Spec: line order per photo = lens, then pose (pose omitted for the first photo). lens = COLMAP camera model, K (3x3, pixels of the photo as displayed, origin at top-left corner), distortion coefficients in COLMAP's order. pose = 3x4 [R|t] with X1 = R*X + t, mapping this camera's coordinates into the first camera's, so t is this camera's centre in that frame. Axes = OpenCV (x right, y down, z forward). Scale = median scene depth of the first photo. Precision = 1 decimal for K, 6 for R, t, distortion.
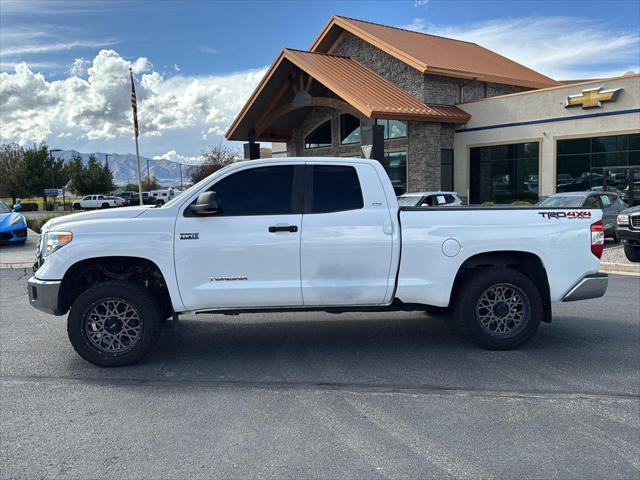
lens RADIAL K [[580.1, 0, 320.0], [0, 580.1, 240.0], [0, 0, 1]] dist [0.071054, -0.103539]
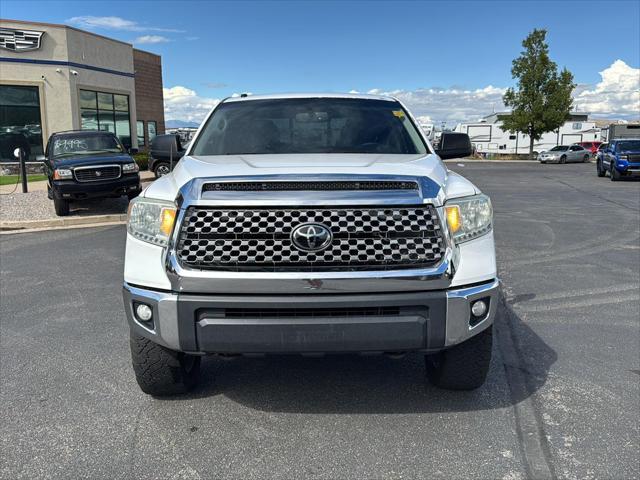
lens RADIAL K [[580.1, 0, 320.0], [0, 580.1, 240.0], [0, 0, 1]] dist [0.071054, -0.103539]
pose [[0.090995, -0.146707, 0.984986, -0.456657], [0.081740, 0.986852, 0.139434, -0.028013], [-0.992491, 0.067825, 0.101790, 0.483113]]
